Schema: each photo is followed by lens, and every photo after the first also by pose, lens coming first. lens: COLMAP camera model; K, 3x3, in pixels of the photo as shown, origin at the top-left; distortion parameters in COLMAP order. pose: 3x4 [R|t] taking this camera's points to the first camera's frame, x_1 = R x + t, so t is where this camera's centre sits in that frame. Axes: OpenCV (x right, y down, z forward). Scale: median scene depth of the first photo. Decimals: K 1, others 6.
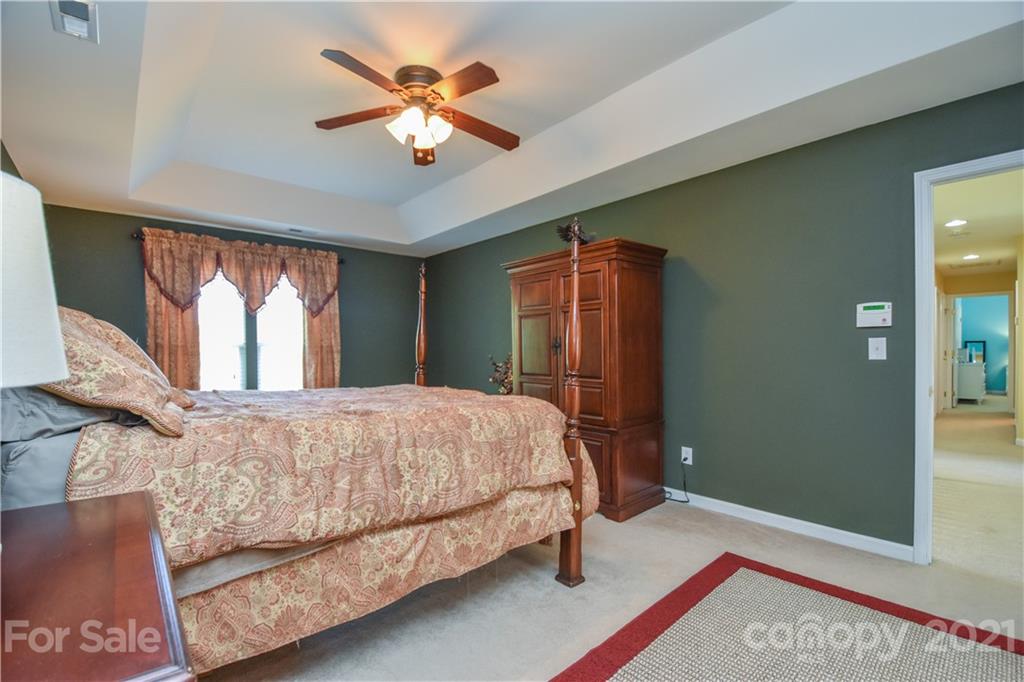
lens RADIAL K [[449.7, 0, 514.0], [0, 449.7, 345.1], [0, 0, 1]] dist [-0.003147, -0.000520]
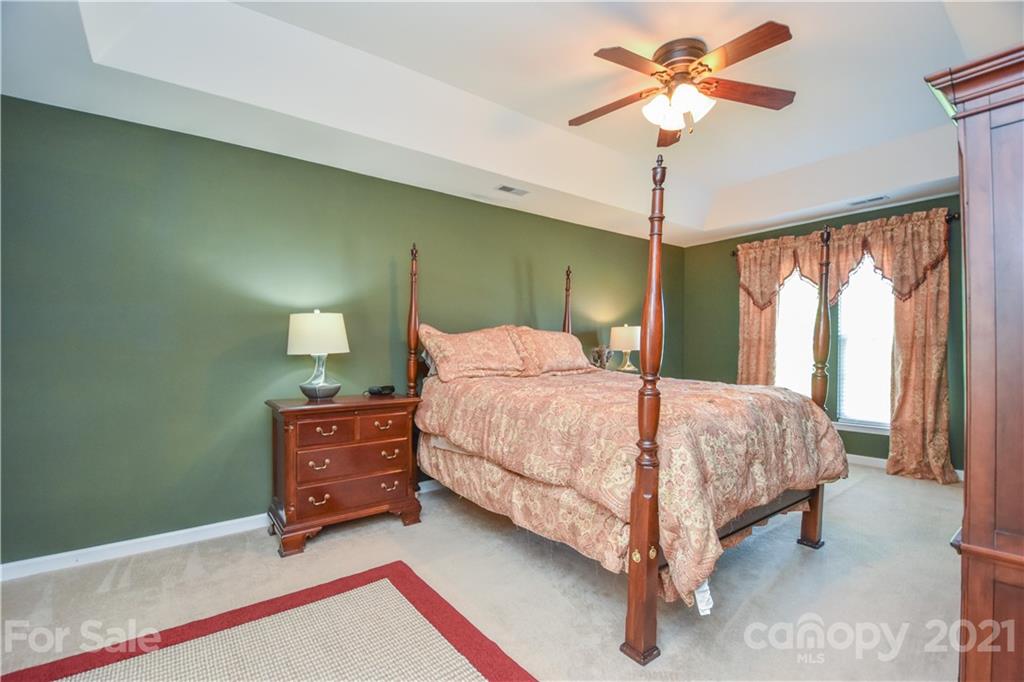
lens RADIAL K [[449.7, 0, 512.4], [0, 449.7, 345.6], [0, 0, 1]] dist [-0.003147, -0.000520]
pose [[-0.072344, 0.004538, -0.997369, 0.449614], [0.016288, 0.999862, 0.003368, 0.003651], [0.997247, -0.016002, -0.072408, 0.432917]]
